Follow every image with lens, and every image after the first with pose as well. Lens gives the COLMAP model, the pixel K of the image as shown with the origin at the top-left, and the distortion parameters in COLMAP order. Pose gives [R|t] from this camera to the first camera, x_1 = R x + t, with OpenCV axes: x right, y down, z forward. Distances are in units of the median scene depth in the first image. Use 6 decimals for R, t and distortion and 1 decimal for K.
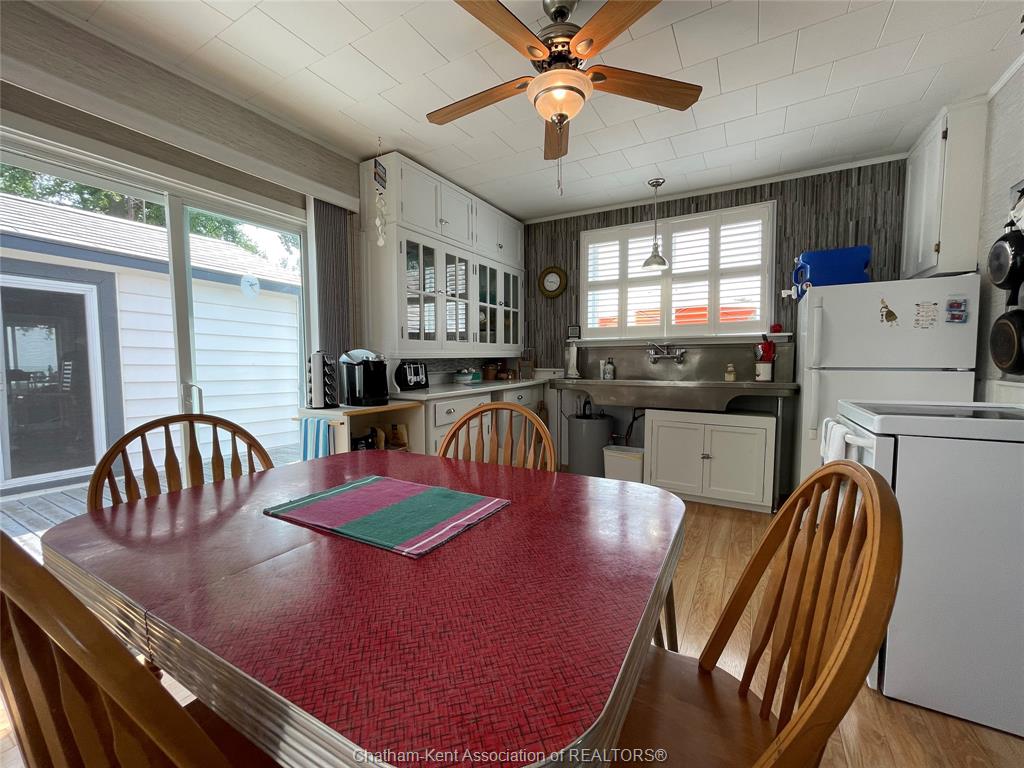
lens RADIAL K [[414.0, 0, 514.4], [0, 414.0, 382.7], [0, 0, 1]] dist [0.001693, 0.000327]
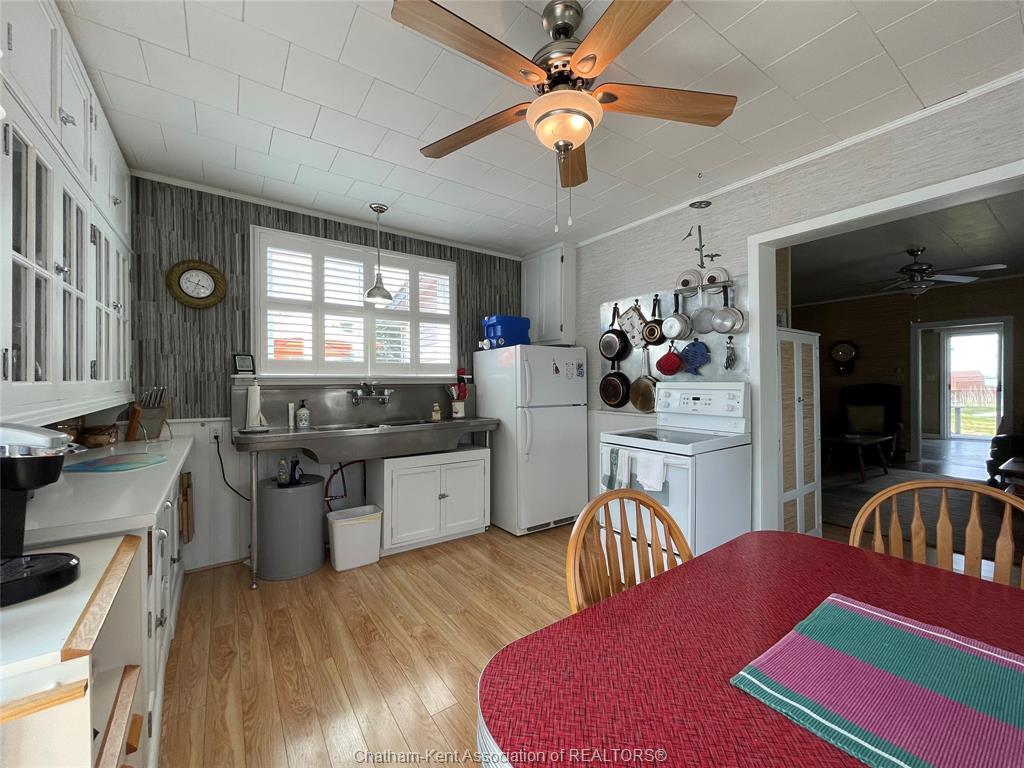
lens RADIAL K [[414.0, 0, 514.4], [0, 414.0, 382.7], [0, 0, 1]] dist [0.001693, 0.000327]
pose [[0.427164, 0.001158, 0.904173, -0.338921], [0.049558, 0.998466, -0.024692, -0.059577], [-0.902815, 0.055357, 0.426451, 0.346706]]
